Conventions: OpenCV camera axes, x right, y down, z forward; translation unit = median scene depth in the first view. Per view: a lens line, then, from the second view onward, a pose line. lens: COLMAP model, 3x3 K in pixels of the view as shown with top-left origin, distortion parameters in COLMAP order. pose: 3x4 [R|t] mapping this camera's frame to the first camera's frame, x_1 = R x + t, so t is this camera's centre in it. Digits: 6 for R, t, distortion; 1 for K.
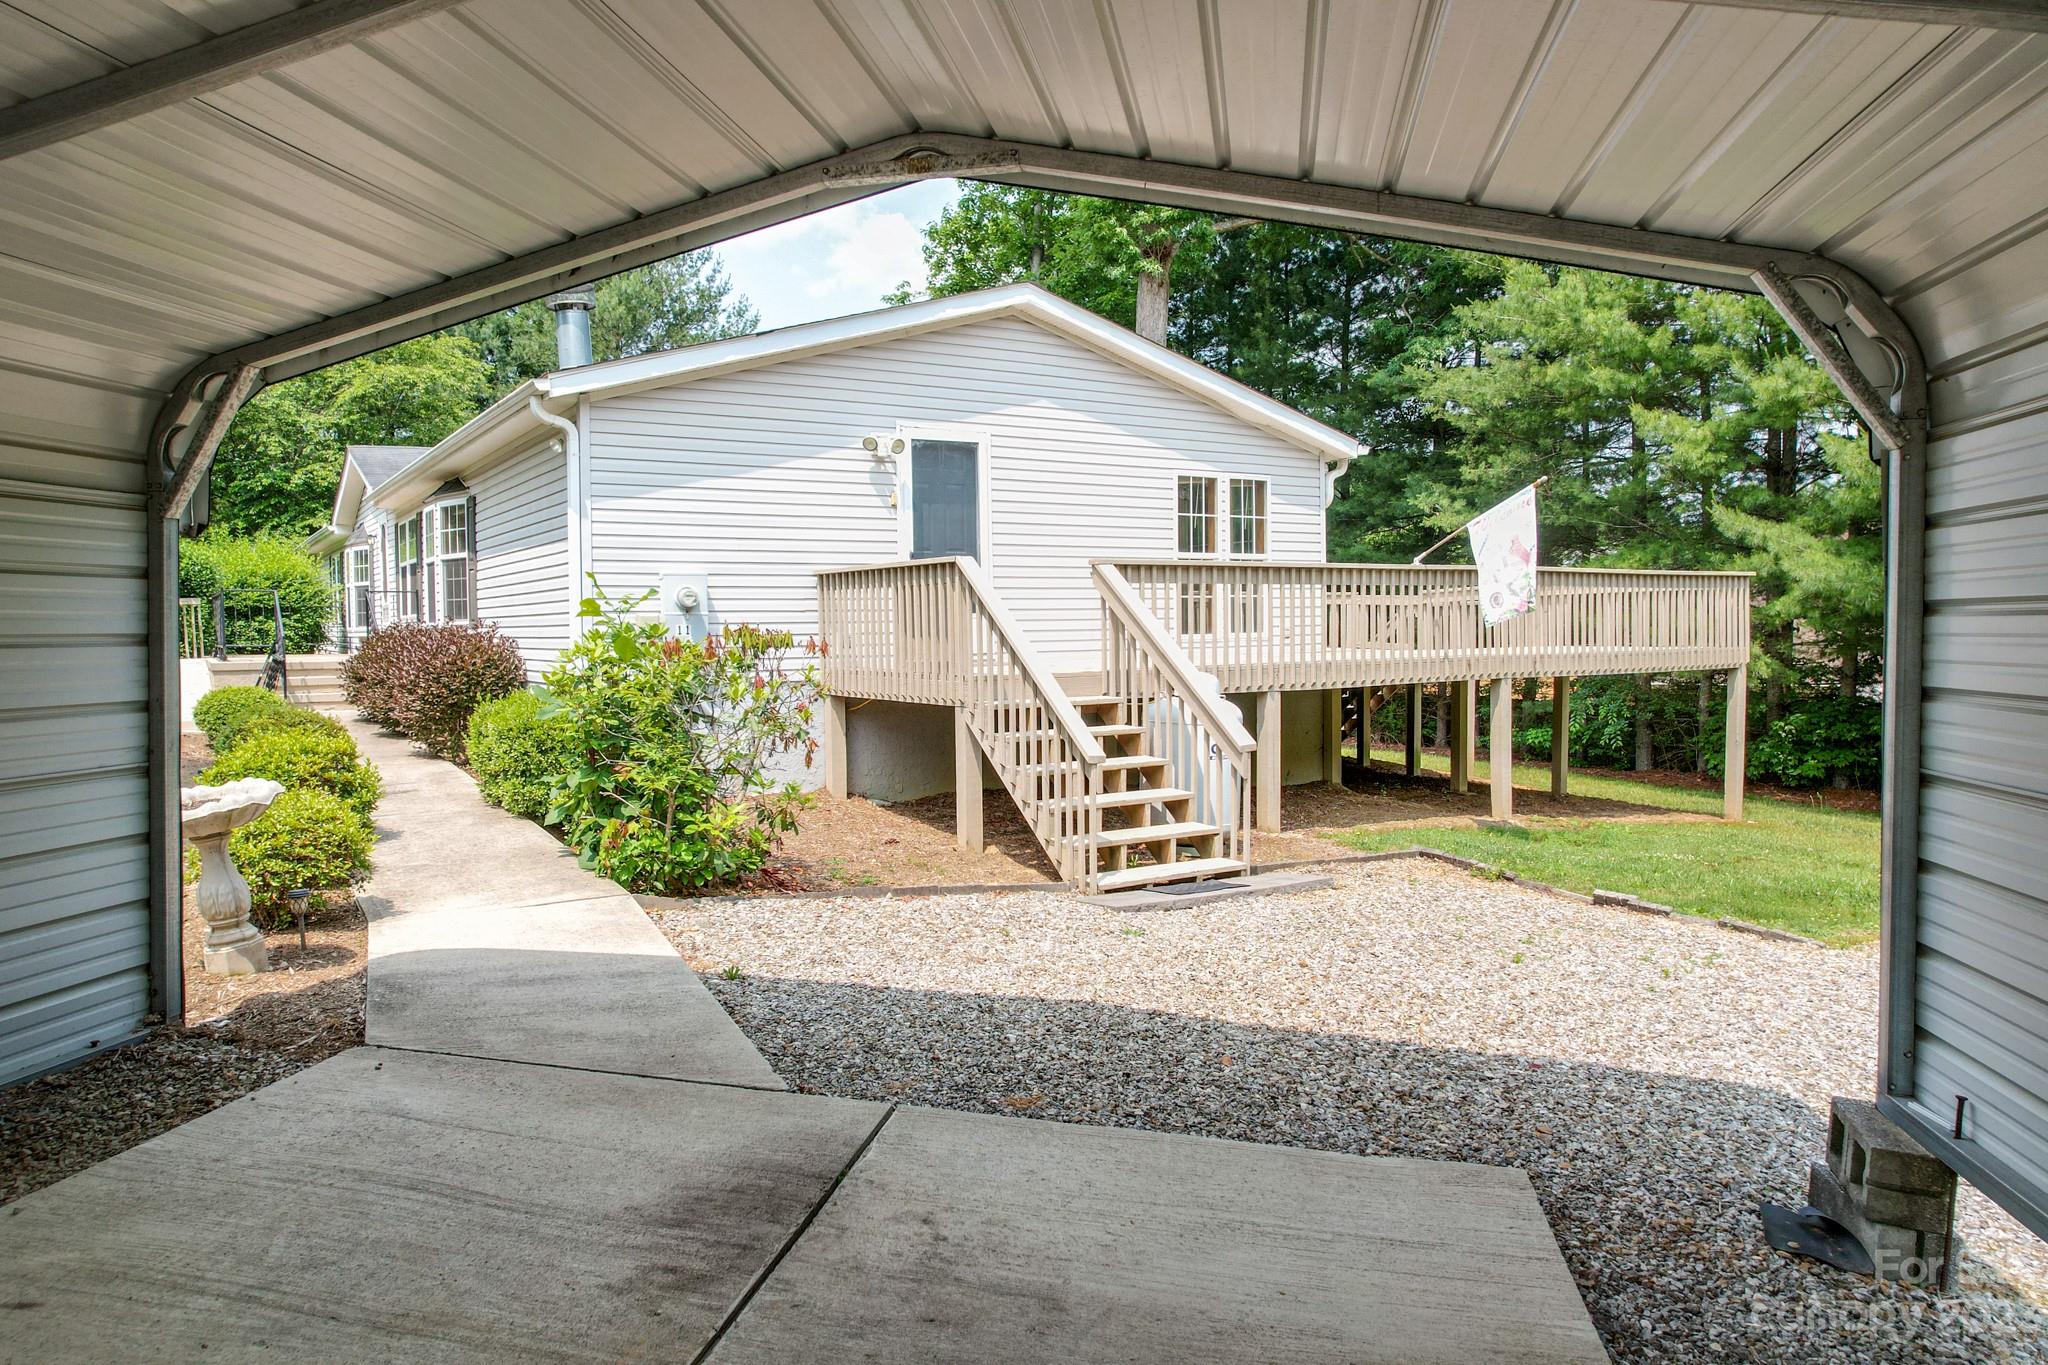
lens RADIAL K [[1302.1, 0, 1031.2], [0, 1302.1, 667.2], [0, 0, 1]] dist [-0.069158, 0.056648]
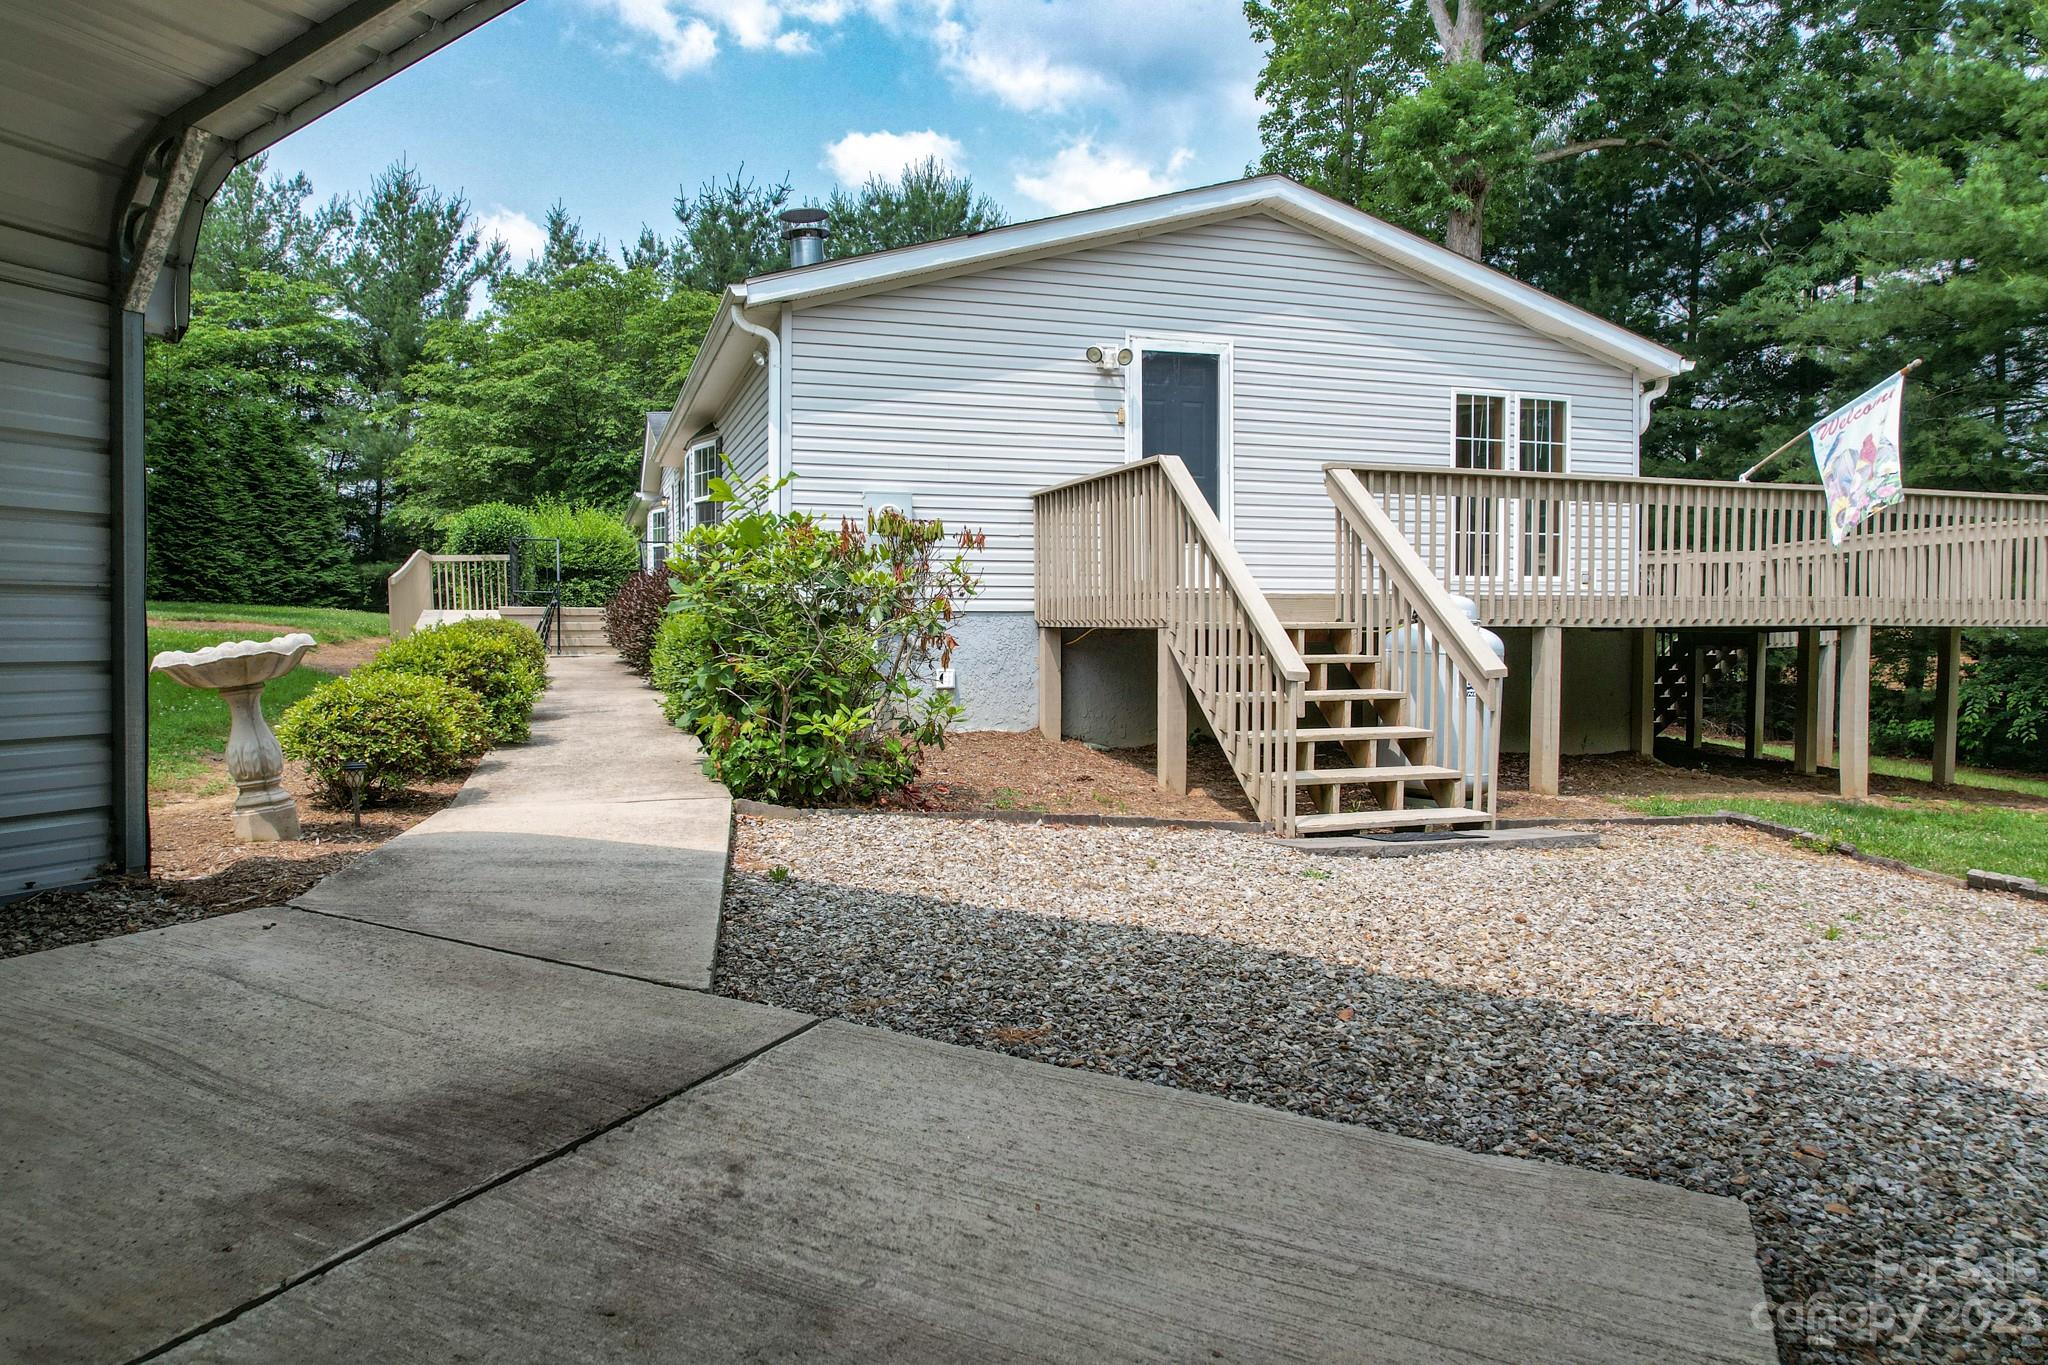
lens RADIAL K [[1302.1, 0, 1041.2], [0, 1302.1, 672.0], [0, 0, 1]] dist [-0.069158, 0.056648]
pose [[0.971437, 0.019666, -0.236480, 0.077320], [-0.017744, 0.999790, 0.010253, 0.055261], [0.236632, -0.005764, 0.971582, 0.132069]]
